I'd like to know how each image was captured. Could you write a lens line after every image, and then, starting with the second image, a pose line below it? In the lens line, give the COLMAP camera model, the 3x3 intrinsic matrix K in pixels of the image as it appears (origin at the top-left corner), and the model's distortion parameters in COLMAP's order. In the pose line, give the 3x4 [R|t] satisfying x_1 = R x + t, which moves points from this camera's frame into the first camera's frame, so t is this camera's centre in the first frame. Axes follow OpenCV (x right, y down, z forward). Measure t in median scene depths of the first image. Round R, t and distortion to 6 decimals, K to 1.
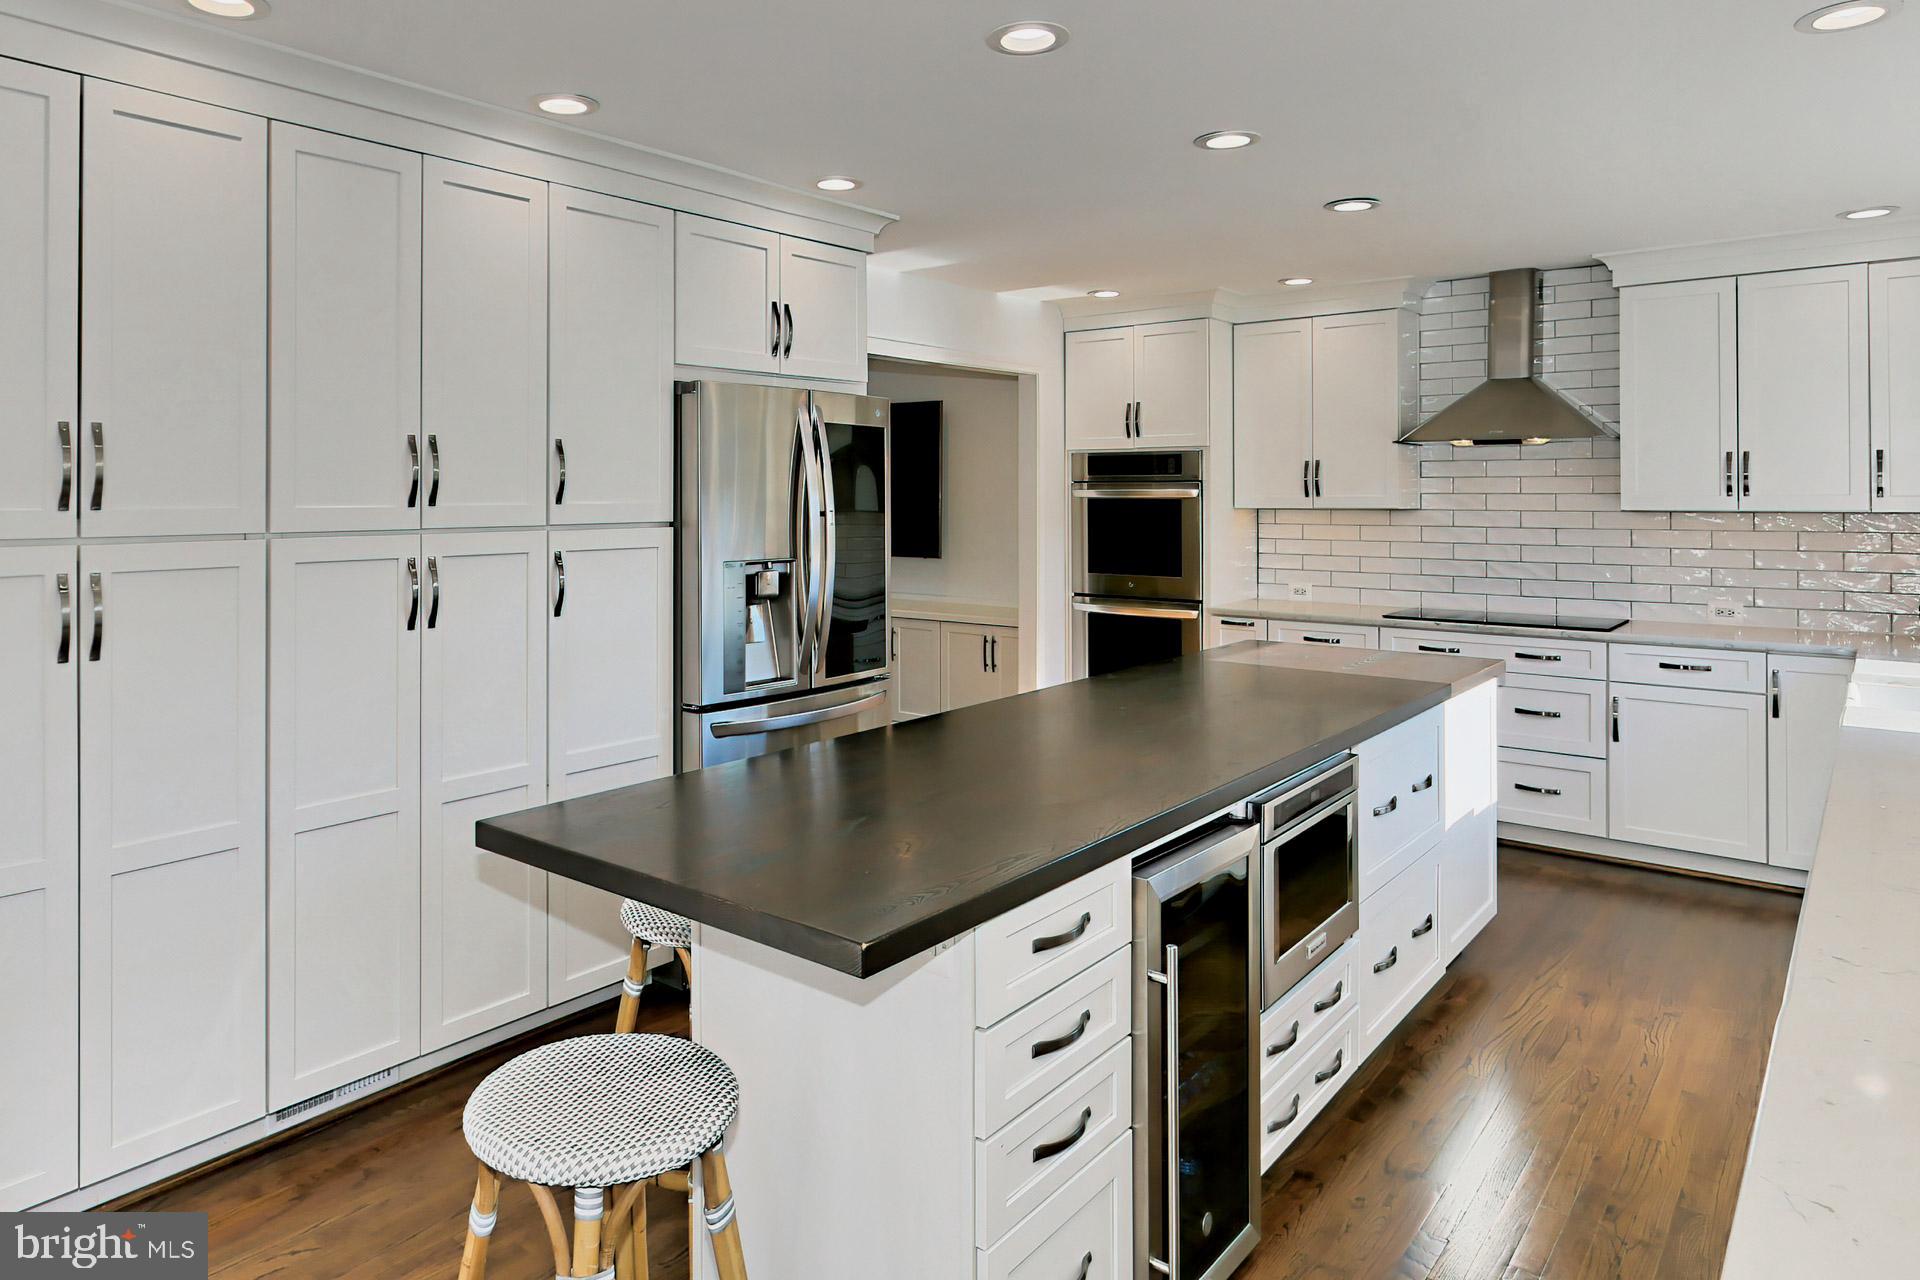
lens RADIAL K [[1131.1, 0, 909.0], [0, 1131.1, 486.8], [0, 0, 1]] dist [-0.007393, 0.005847]
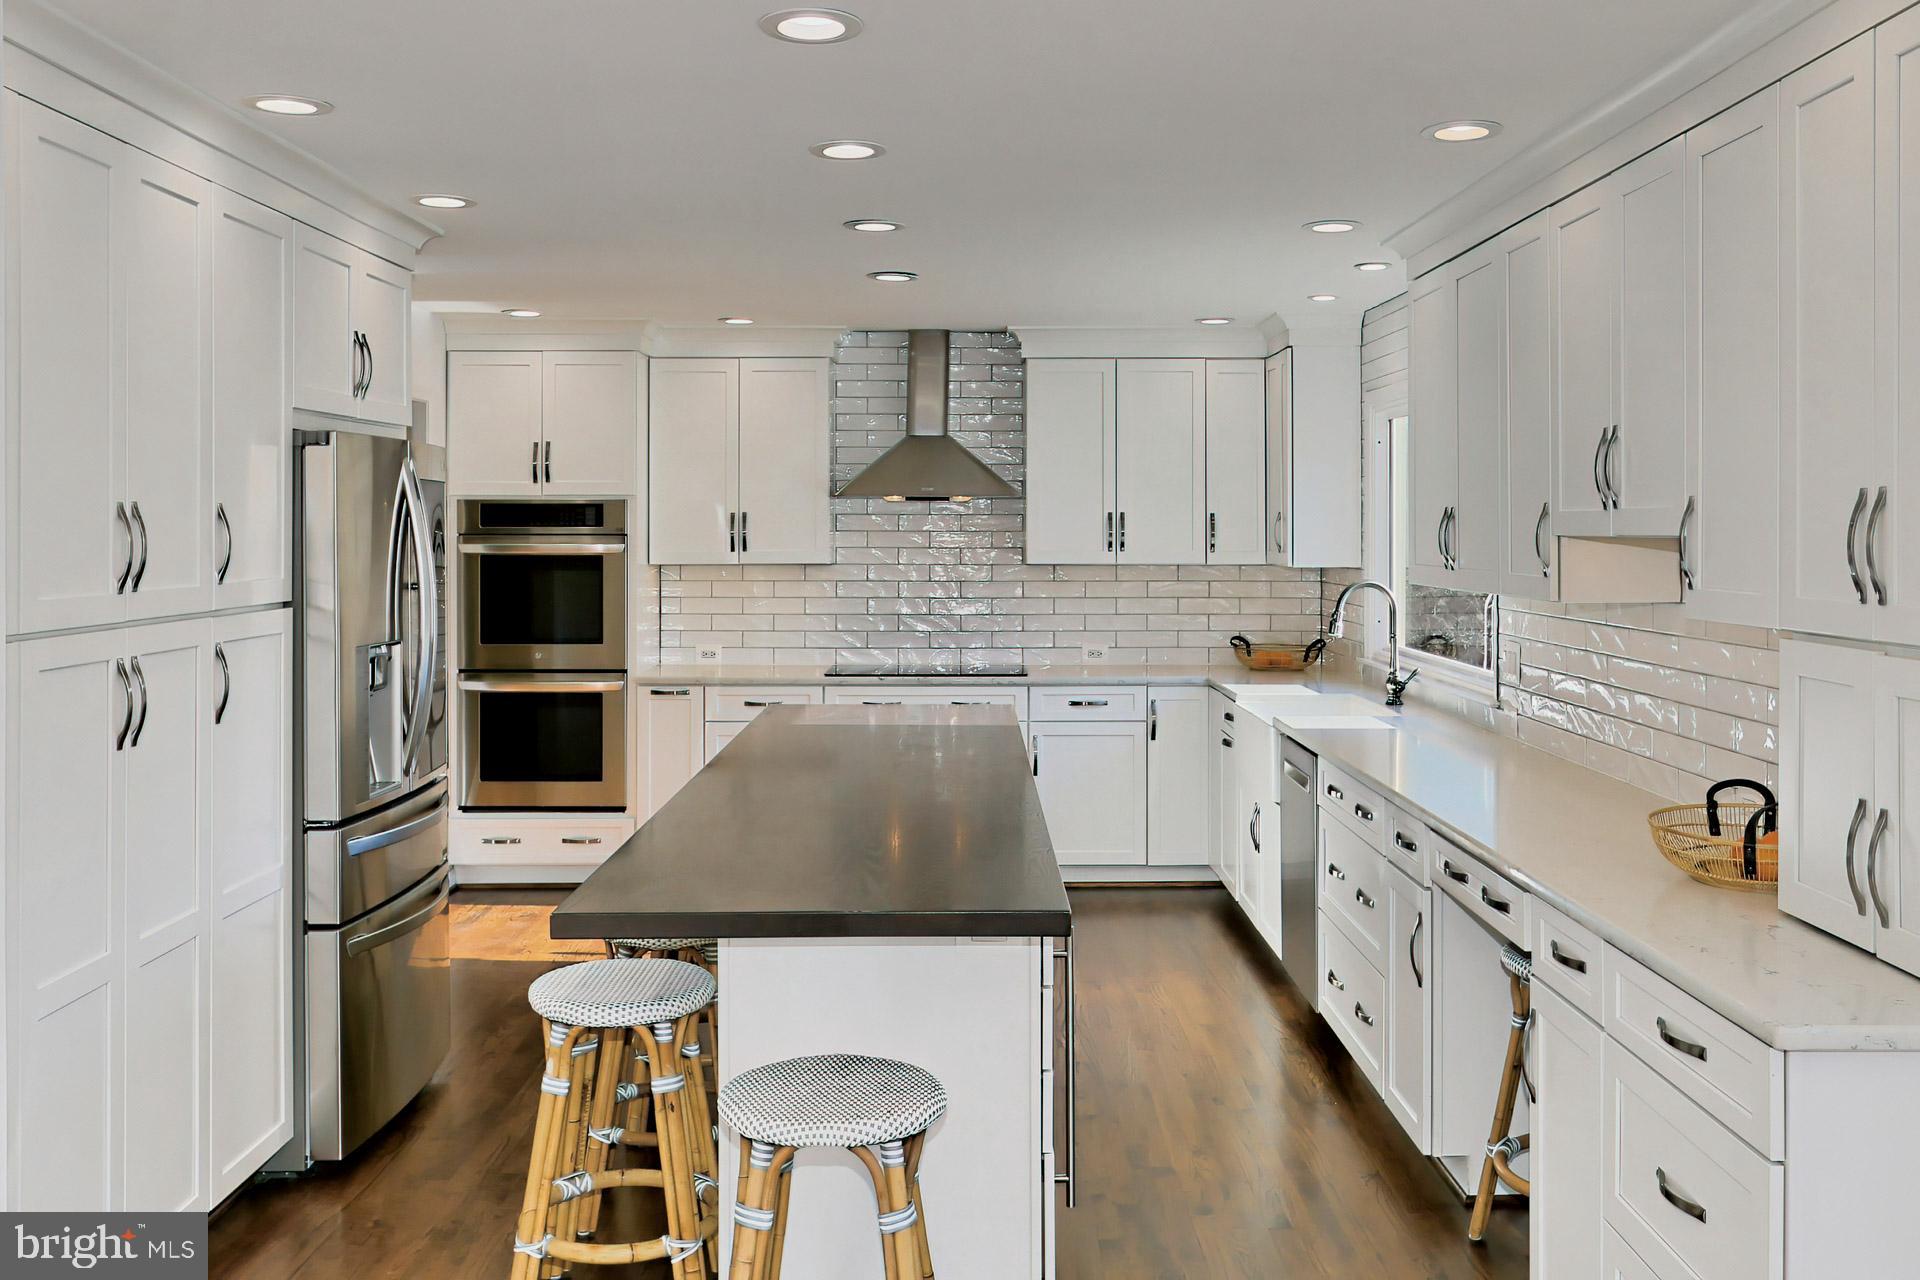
lens RADIAL K [[1564.1, 0, 852.8], [0, 1564.1, 549.8], [0, 0, 1]] dist [-0.013059, 0.003760]
pose [[0.802486, -0.008292, 0.596613, -0.366633], [-0.004168, 0.999801, 0.019502, -0.019882], [-0.596656, -0.018137, 0.802292, -0.096213]]
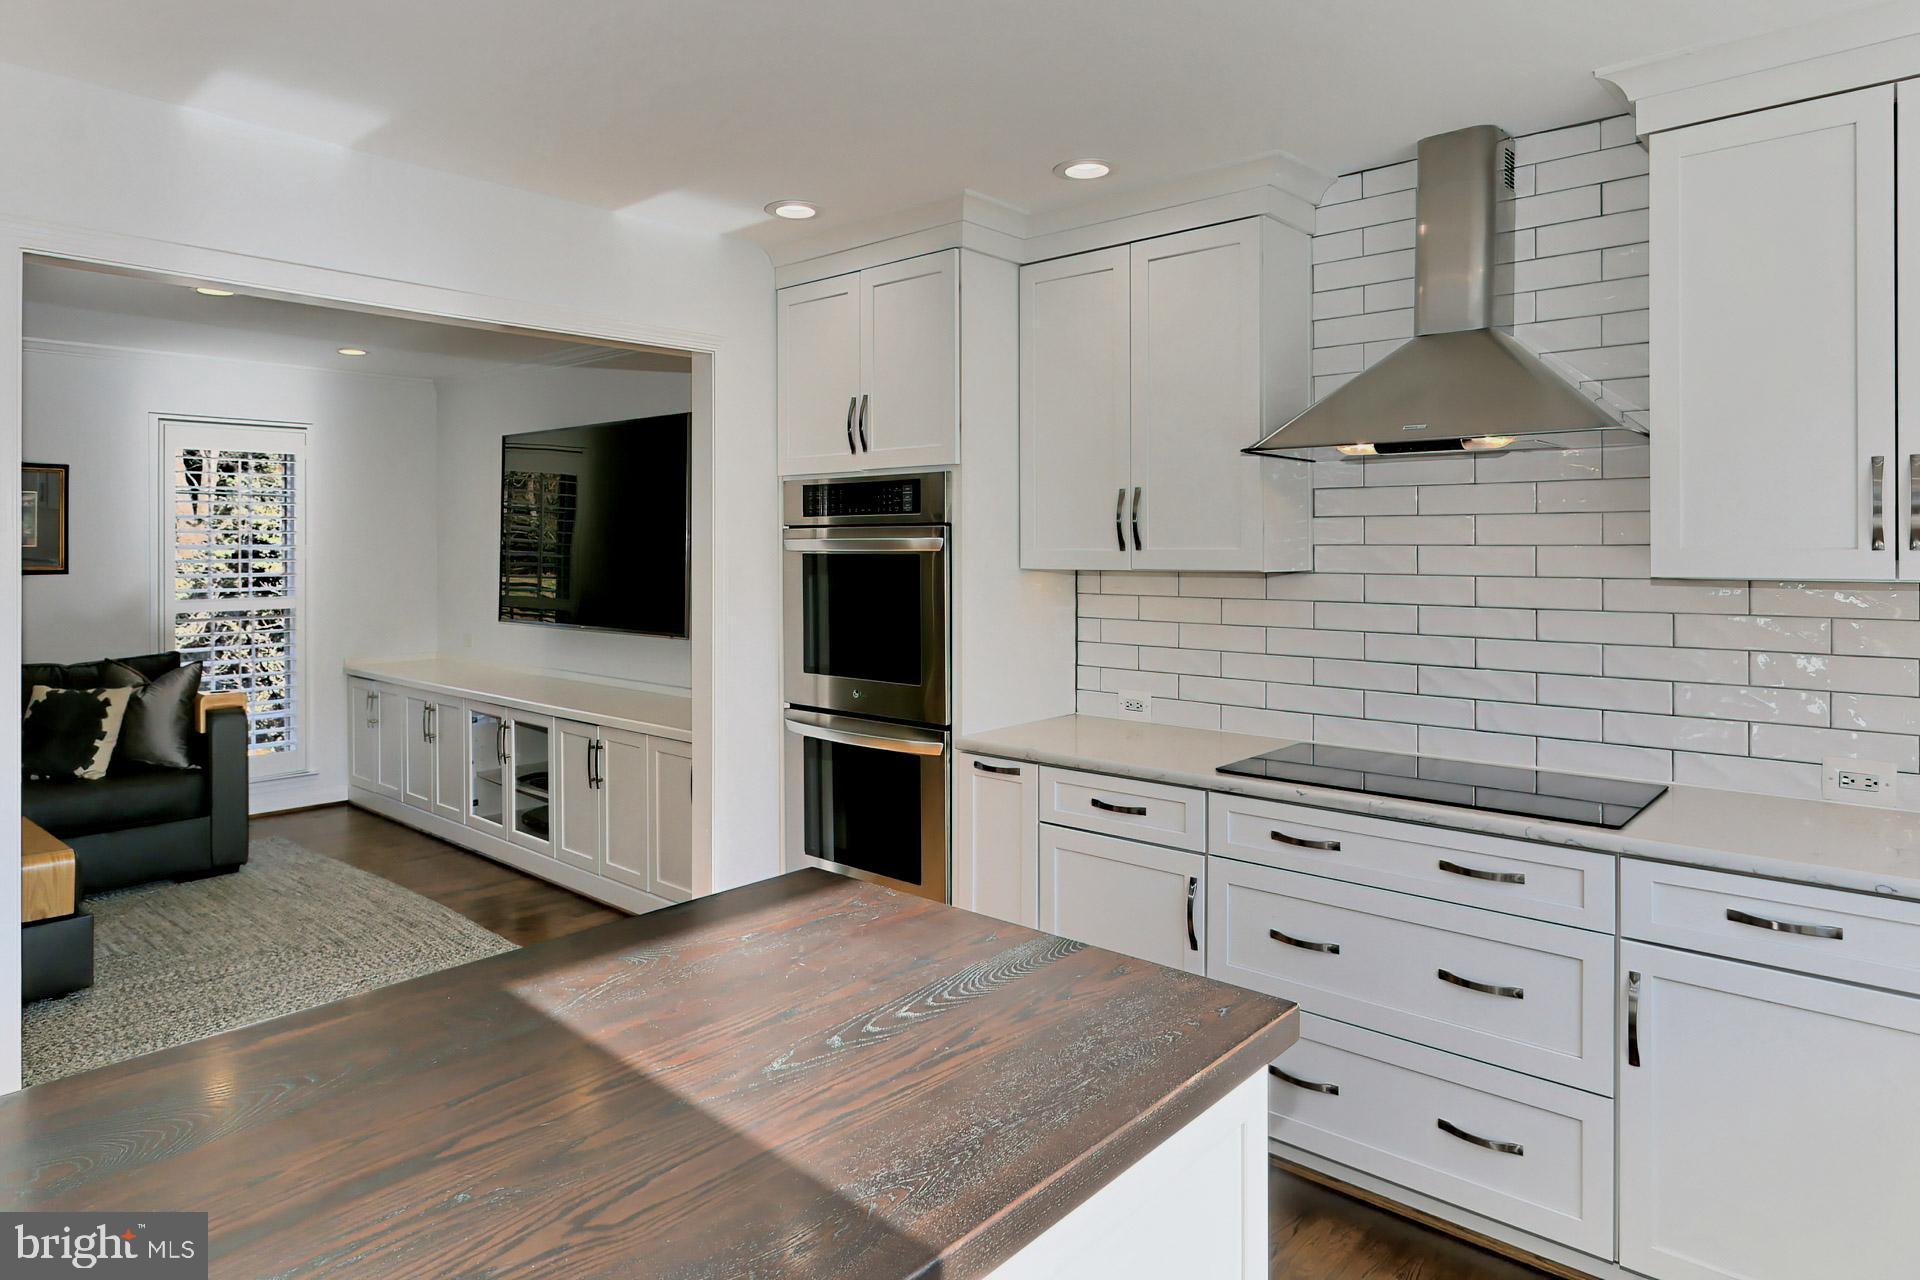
lens RADIAL K [[1131.1, 0, 962.5], [0, 1131.1, 544.7], [0, 0, 1]] dist [-0.007393, 0.005847]
pose [[0.999955, -0.000972, -0.009463, 0.302220], [0.001031, 0.999980, 0.006228, 0.002236], [0.009457, -0.006237, 0.999936, 0.454172]]
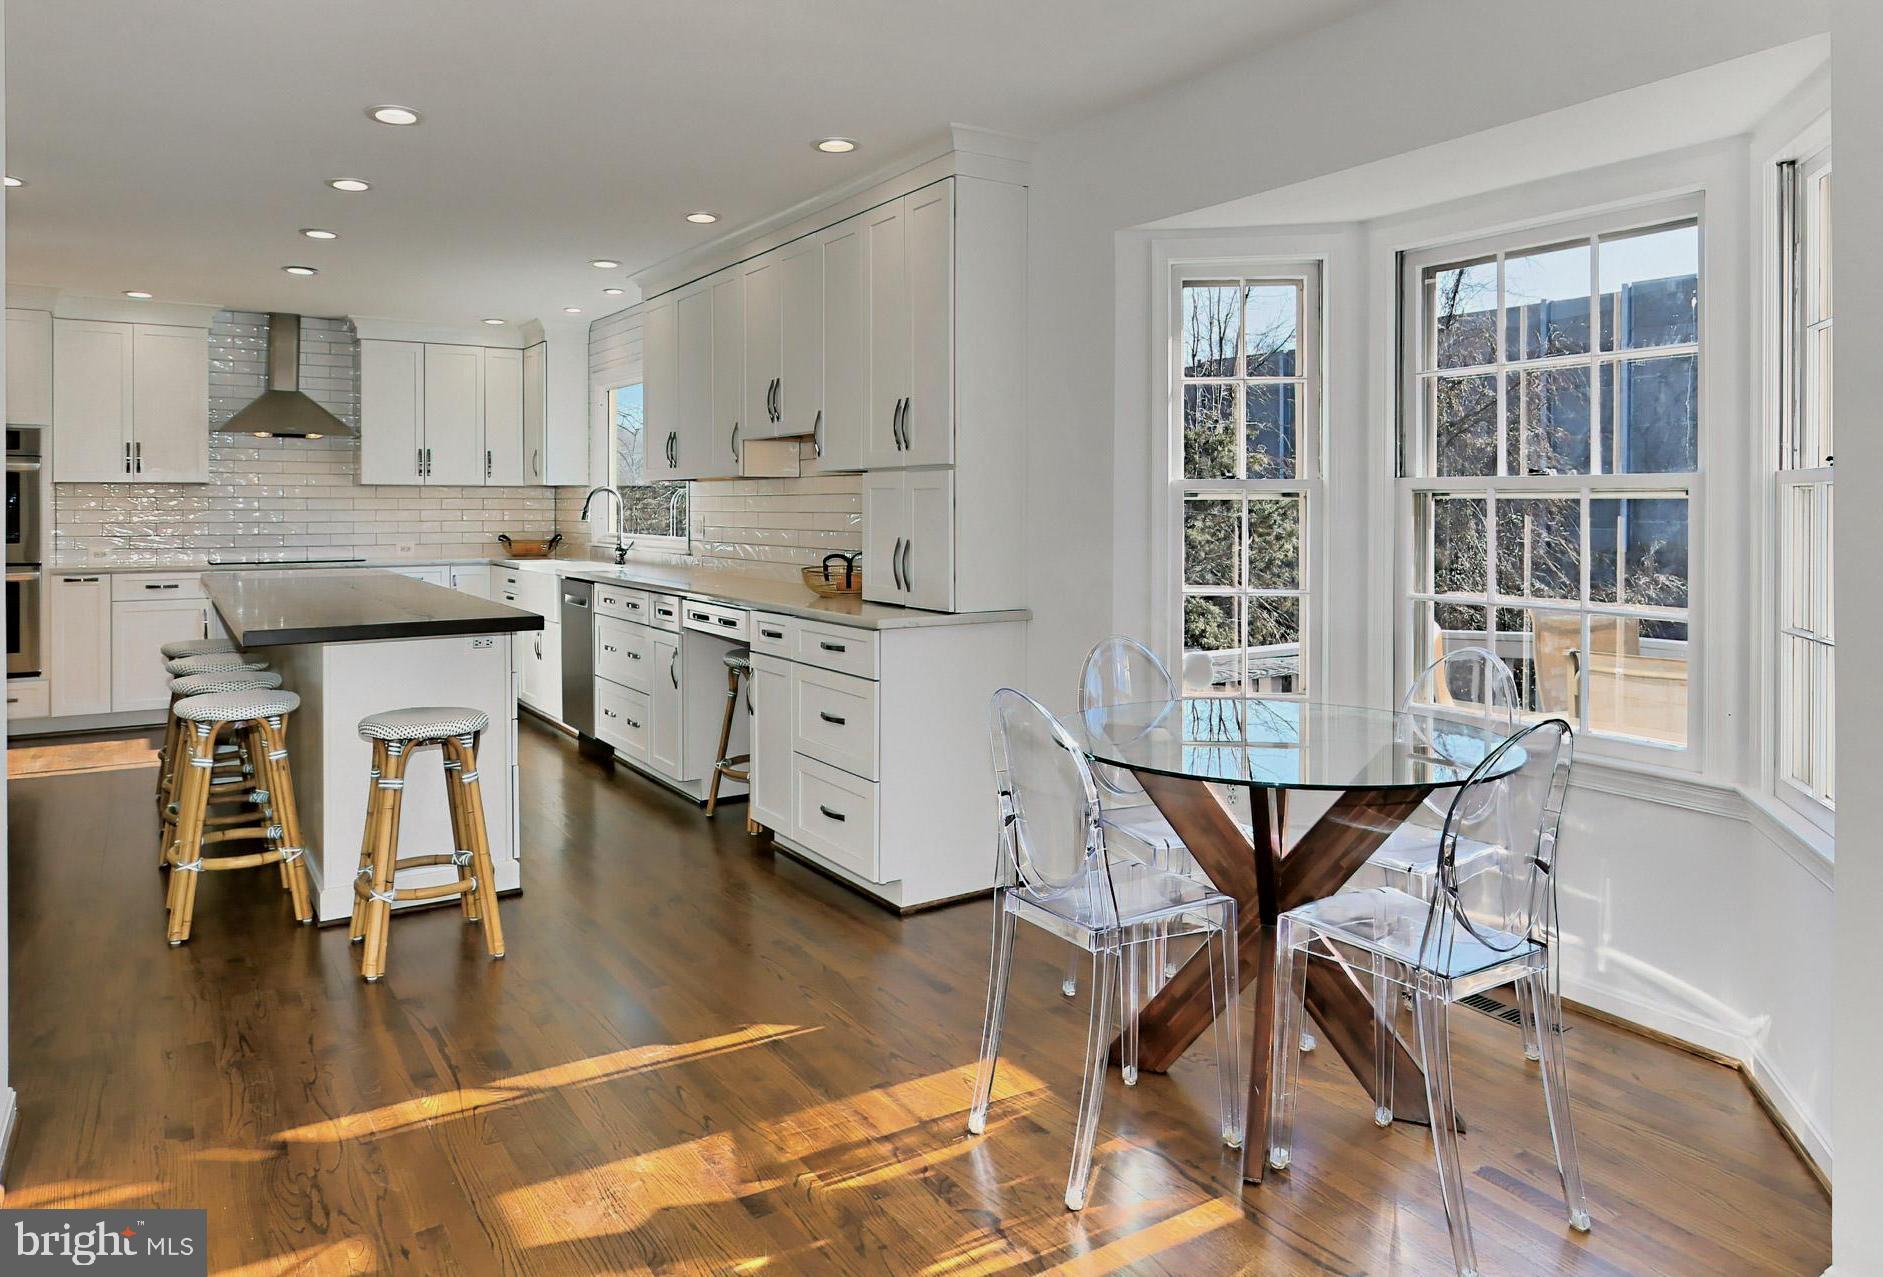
lens RADIAL K [[1229.7, 0, 755.9], [0, 1229.7, 496.7], [0, 0, 1]] dist [-0.044288, -0.000889]
pose [[0.398306, 0.006404, 0.917230, -0.623029], [-0.009462, 0.999951, -0.002873, 0.034670], [-0.917204, -0.007534, 0.398347, -0.140484]]
